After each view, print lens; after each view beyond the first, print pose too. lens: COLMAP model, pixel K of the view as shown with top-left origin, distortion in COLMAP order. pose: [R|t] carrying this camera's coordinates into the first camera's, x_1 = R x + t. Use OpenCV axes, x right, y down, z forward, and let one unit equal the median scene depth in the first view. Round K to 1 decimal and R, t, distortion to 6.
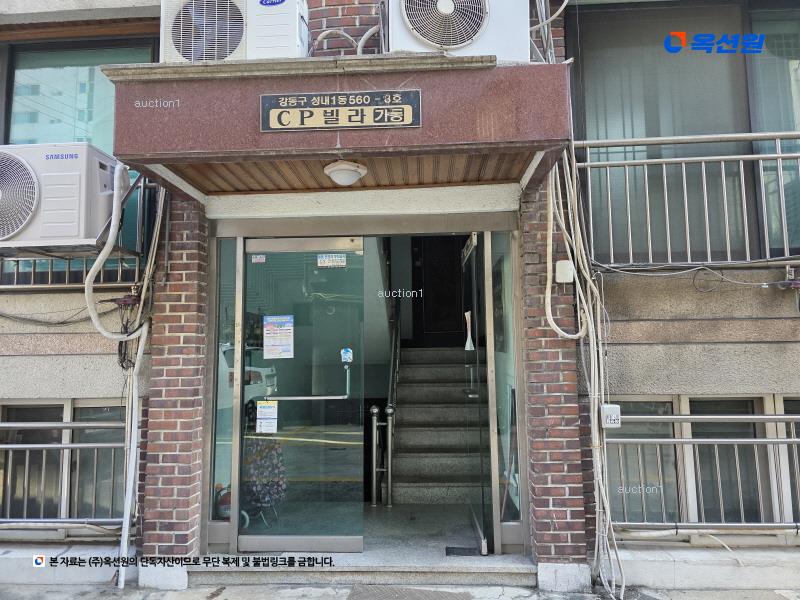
lens RADIAL K [[543.5, 0, 400.0], [0, 543.5, 300.0], [0, 0, 1]] dist [0.035762, -0.003417]
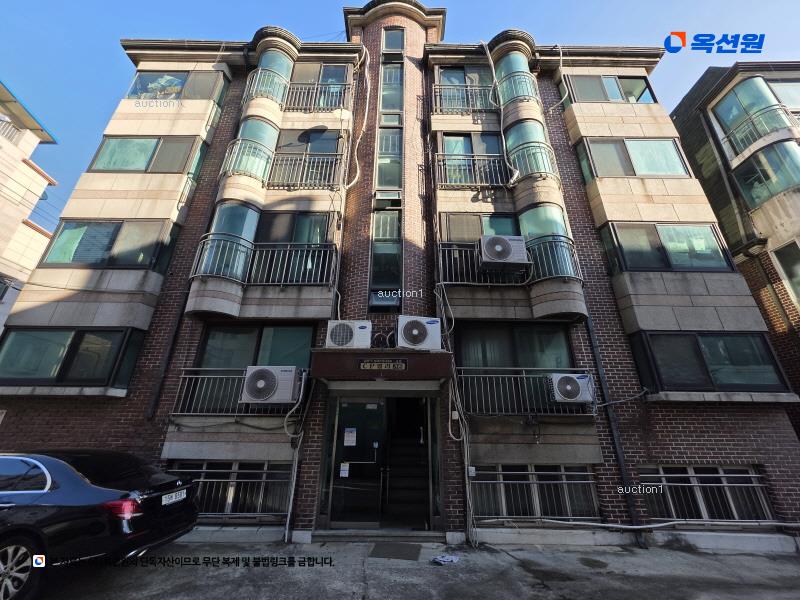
lens RADIAL K [[317.9, 0, 400.0], [0, 317.9, 300.0], [0, 0, 1]] dist [0.000062, 0.000112]
pose [[0.997442, 0.046731, 0.054088, -0.101843], [-0.029461, 0.958201, -0.284575, -0.144598], [-0.065126, 0.282254, 0.957127, -0.727864]]
